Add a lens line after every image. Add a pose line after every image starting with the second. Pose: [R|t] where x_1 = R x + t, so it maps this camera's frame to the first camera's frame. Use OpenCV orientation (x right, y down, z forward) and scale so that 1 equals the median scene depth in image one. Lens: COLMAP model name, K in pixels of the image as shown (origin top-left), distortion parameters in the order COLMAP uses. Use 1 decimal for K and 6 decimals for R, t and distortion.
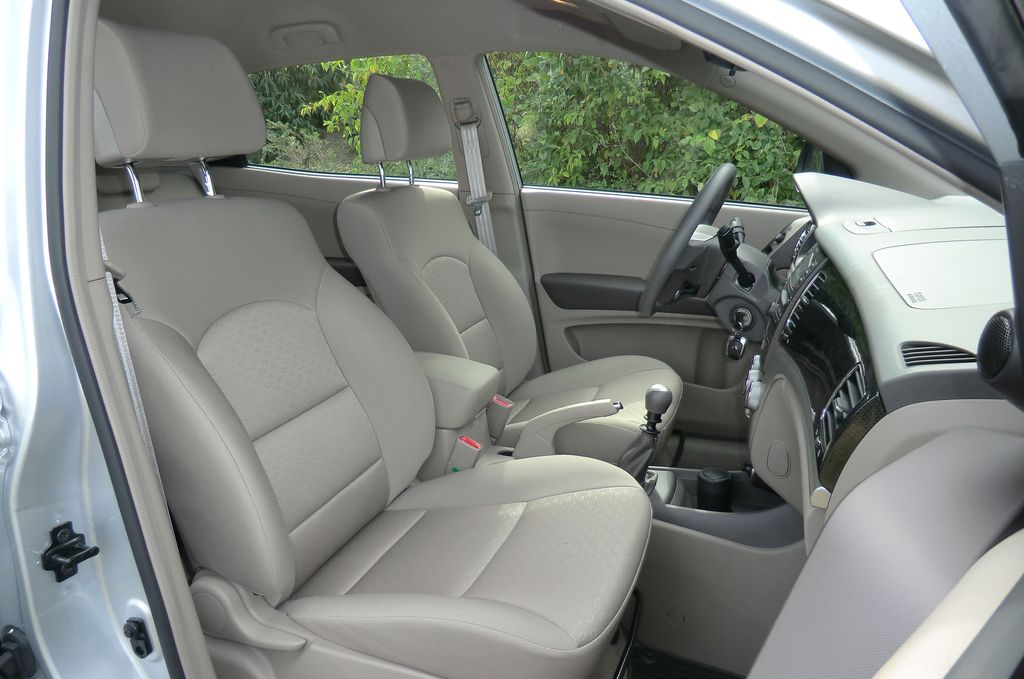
lens RADIAL K [[723.4, 0, 508.8], [0, 723.4, 335.9], [0, 0, 1]] dist [0.002774, 0.004173]
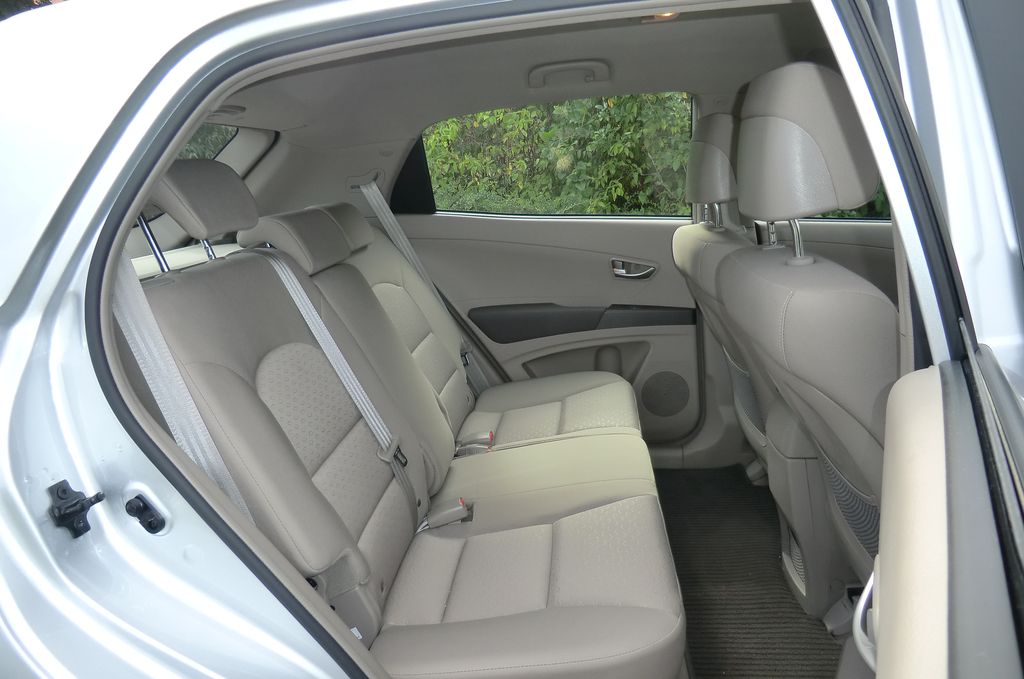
lens RADIAL K [[725.9, 0, 512.0], [0, 725.9, 339.5], [0, 0, 1]] dist [-0.003715, 0.024532]
pose [[0.969217, -0.095357, 0.226993, -0.304696], [0.103405, 0.994355, -0.023801, -0.024054], [-0.223442, 0.046540, 0.973606, 0.046259]]
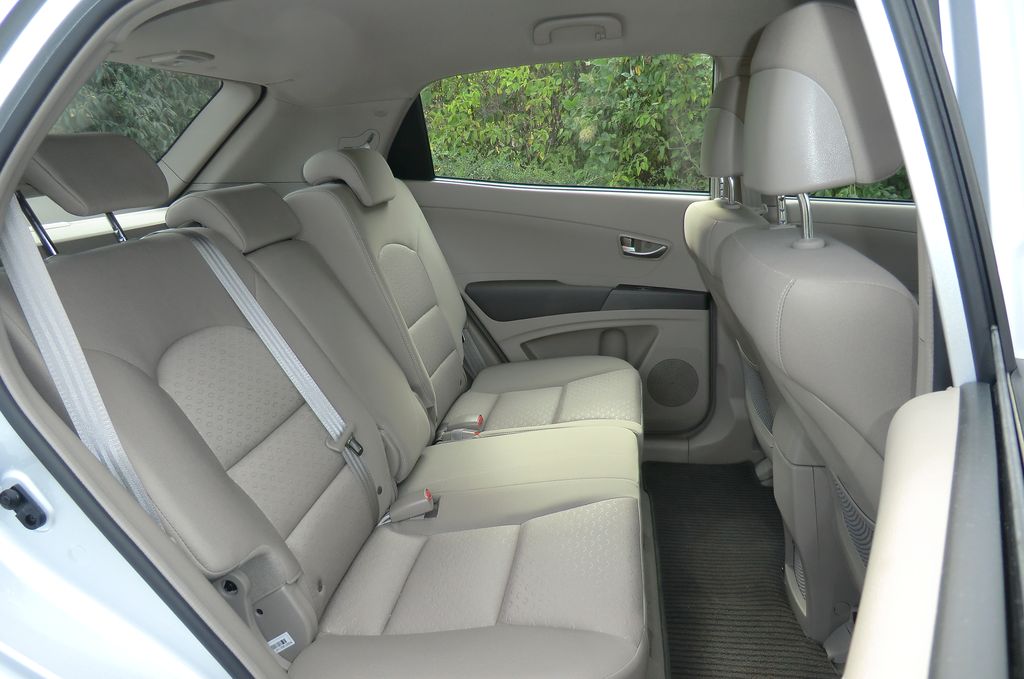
lens RADIAL K [[723.4, 0, 508.8], [0, 723.4, 335.9], [0, 0, 1]] dist [0.002774, 0.004173]
pose [[0.982004, -0.061226, 0.178662, -0.271918], [0.061616, 0.998094, 0.003370, -0.026067], [-0.178528, 0.007699, 0.983905, 0.076825]]
